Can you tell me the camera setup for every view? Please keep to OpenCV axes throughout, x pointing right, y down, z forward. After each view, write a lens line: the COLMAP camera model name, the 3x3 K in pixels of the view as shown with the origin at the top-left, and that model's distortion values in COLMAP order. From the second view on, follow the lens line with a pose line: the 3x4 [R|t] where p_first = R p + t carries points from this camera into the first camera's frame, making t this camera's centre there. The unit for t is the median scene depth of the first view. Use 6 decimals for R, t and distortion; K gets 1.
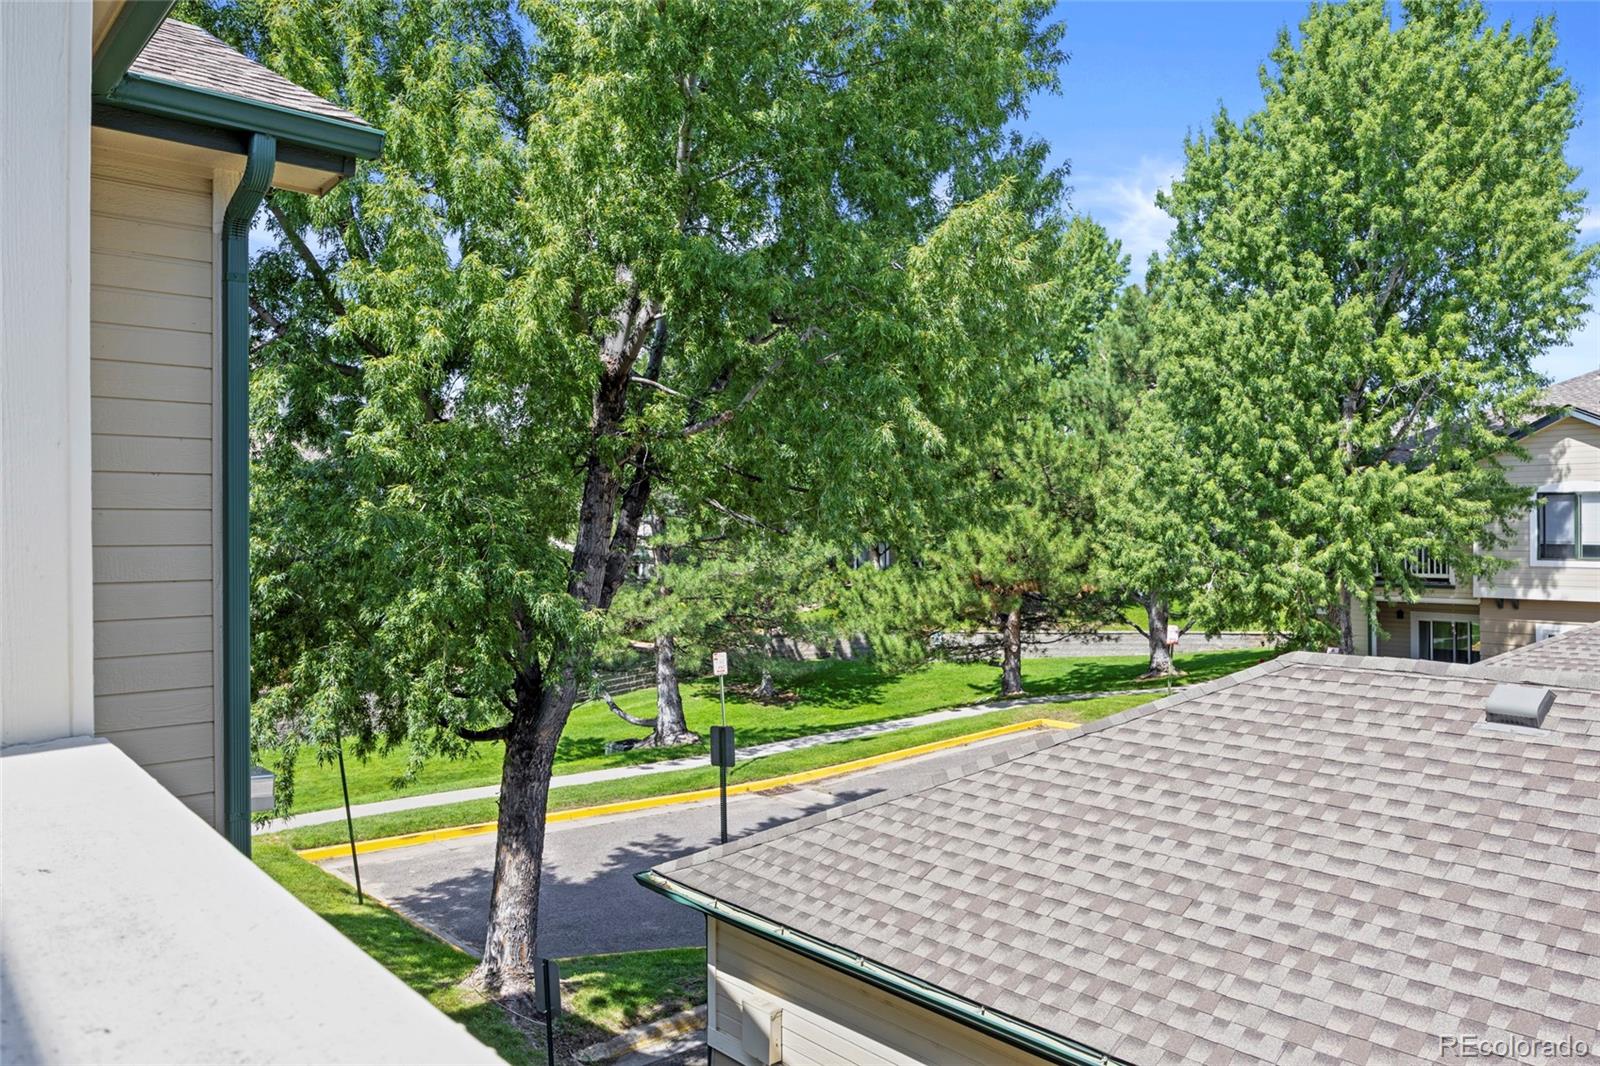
lens RADIAL K [[1144.9, 0, 804.6], [0, 1144.9, 479.7], [0, 0, 1]] dist [0.031139, 0.000123]
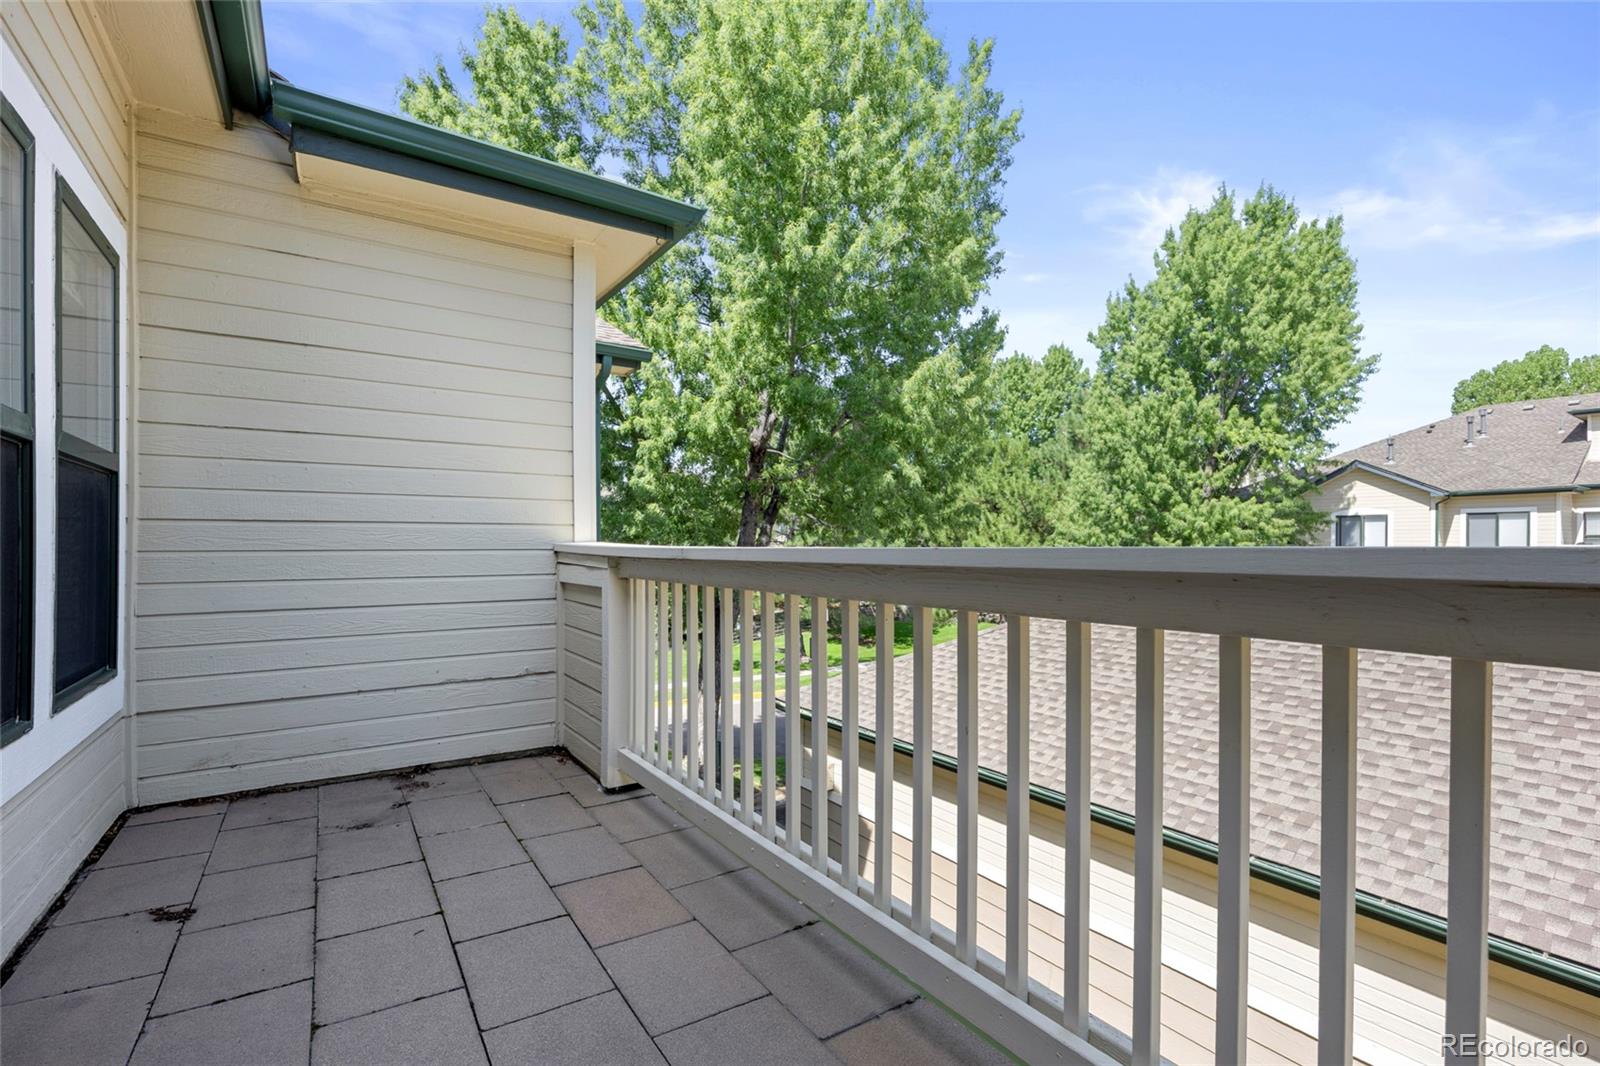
lens RADIAL K [[737.8, 0, 796.2], [0, 737.8, 555.4], [0, 0, 1]] dist [0.000694, -0.000008]
pose [[0.990706, 0.007155, -0.135832, 0.039785], [0.000333, 0.998485, 0.055025, 0.011469], [0.136019, -0.054559, 0.989203, -0.132760]]
